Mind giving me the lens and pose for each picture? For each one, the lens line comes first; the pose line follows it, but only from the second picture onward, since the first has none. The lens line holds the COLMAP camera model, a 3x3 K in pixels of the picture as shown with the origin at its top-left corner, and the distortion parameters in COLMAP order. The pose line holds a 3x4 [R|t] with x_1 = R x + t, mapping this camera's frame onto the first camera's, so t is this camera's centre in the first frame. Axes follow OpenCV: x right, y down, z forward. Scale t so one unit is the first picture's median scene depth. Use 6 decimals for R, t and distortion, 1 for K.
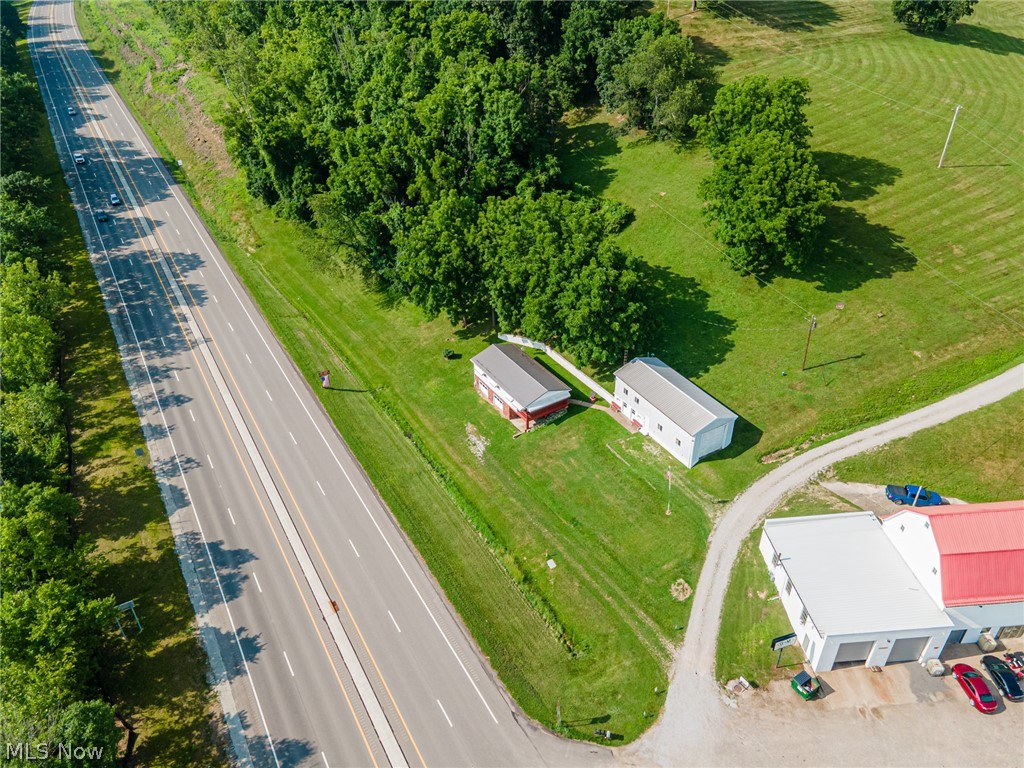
lens RADIAL K [[748.5, 0, 516.0], [0, 748.5, 382.0], [0, 0, 1]] dist [0.039663, 0.018204]
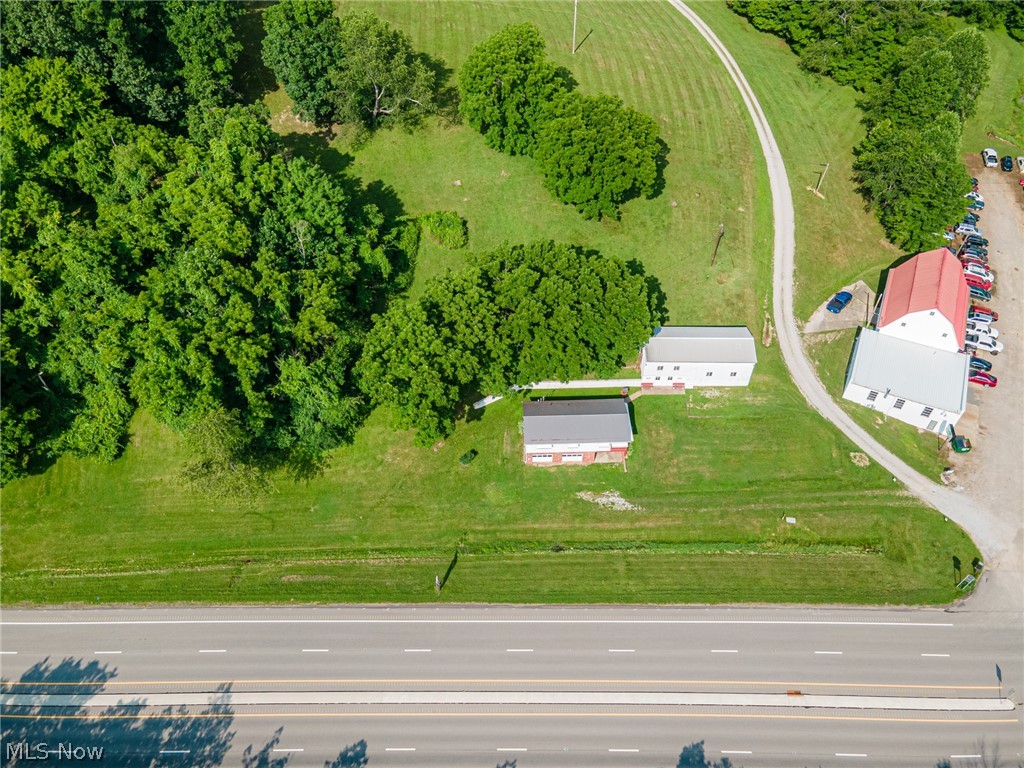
lens RADIAL K [[748.5, 0, 518.0], [0, 748.5, 388.9], [0, 0, 1]] dist [0.039663, 0.018204]
pose [[0.512237, -0.624571, 0.589512, -0.652139], [0.481477, 0.777228, 0.405088, -0.530910], [-0.711191, 0.076335, 0.698842, 0.409496]]
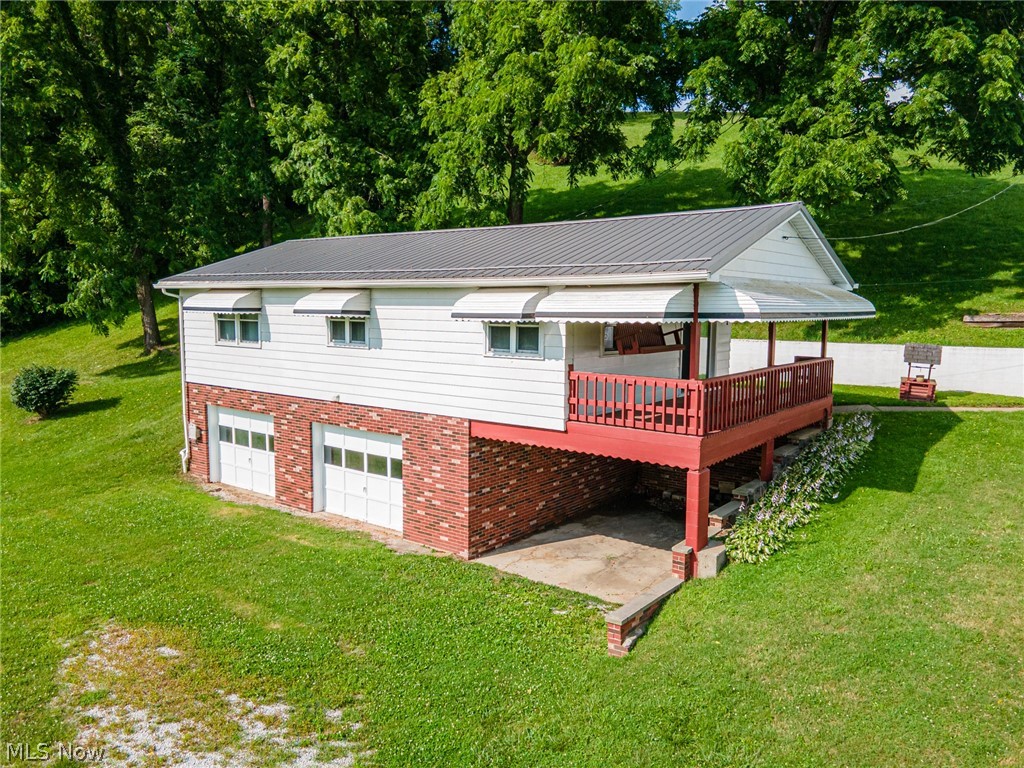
lens RADIAL K [[748.5, 0, 516.2], [0, 748.5, 379.7], [0, 0, 1]] dist [0.039663, 0.018204]
pose [[0.940811, -0.014329, 0.338629, -0.049433], [0.174908, 0.876315, -0.448864, 0.092564], [-0.290314, 0.481525, 0.826953, 0.973221]]
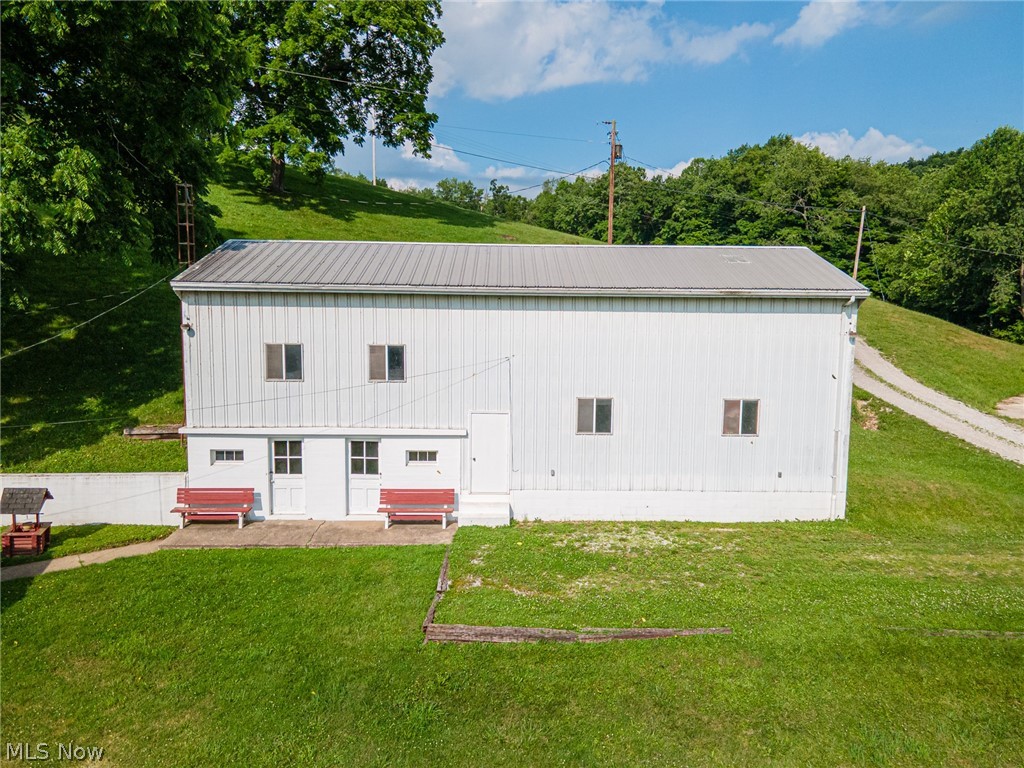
lens RADIAL K [[748.5, 0, 522.4], [0, 748.5, 378.2], [0, 0, 1]] dist [0.039663, 0.018204]
pose [[0.488780, -0.067254, 0.869811, 0.022264], [0.478335, 0.854457, -0.202728, 0.082138], [-0.729582, 0.515151, 0.449812, 0.929447]]
